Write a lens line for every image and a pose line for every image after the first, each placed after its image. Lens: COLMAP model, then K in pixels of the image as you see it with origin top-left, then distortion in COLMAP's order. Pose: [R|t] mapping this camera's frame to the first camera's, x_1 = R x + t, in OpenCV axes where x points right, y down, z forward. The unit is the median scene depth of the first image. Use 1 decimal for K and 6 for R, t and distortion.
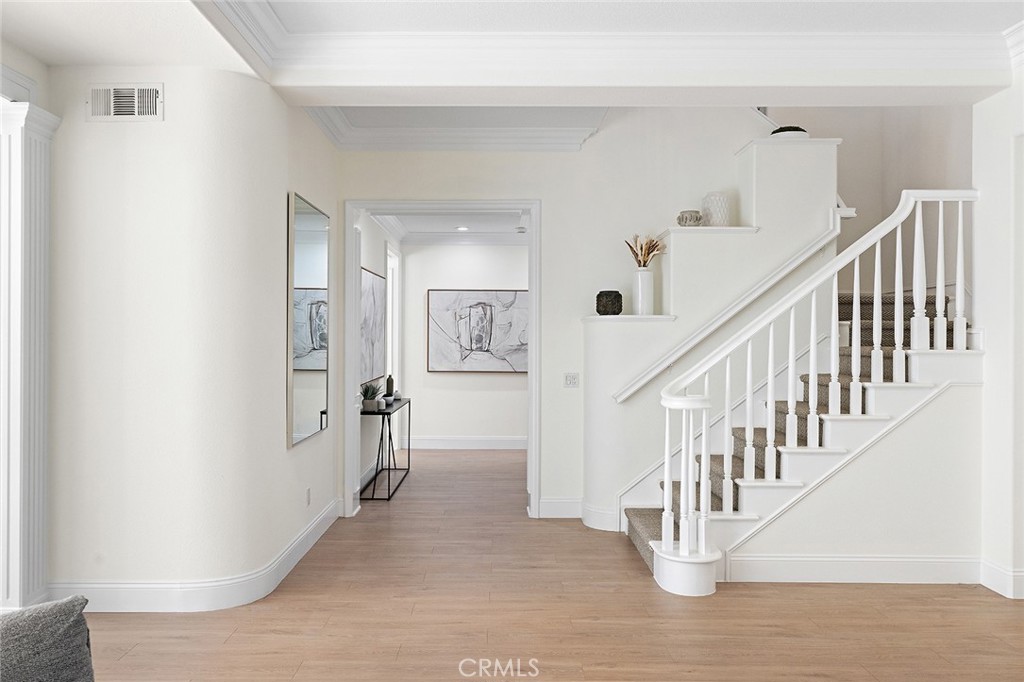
lens RADIAL K [[813.0, 0, 510.9], [0, 813.0, 340.6], [0, 0, 1]] dist [0.003595, 0.004156]
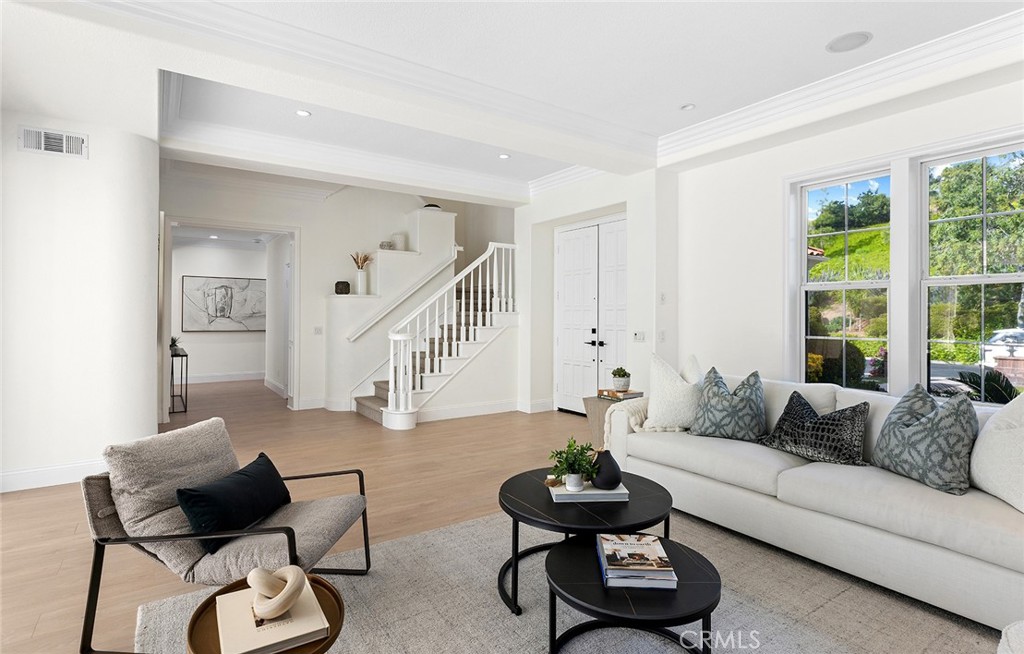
lens RADIAL K [[517.0, 0, 514.5], [0, 517.0, 320.4], [0, 0, 1]] dist [0.000224, 0.000118]
pose [[0.822191, -0.005044, 0.569189, -0.240885], [0.000996, 0.999972, 0.007423, 0.020250], [-0.569211, -0.005537, 0.822173, -0.195257]]
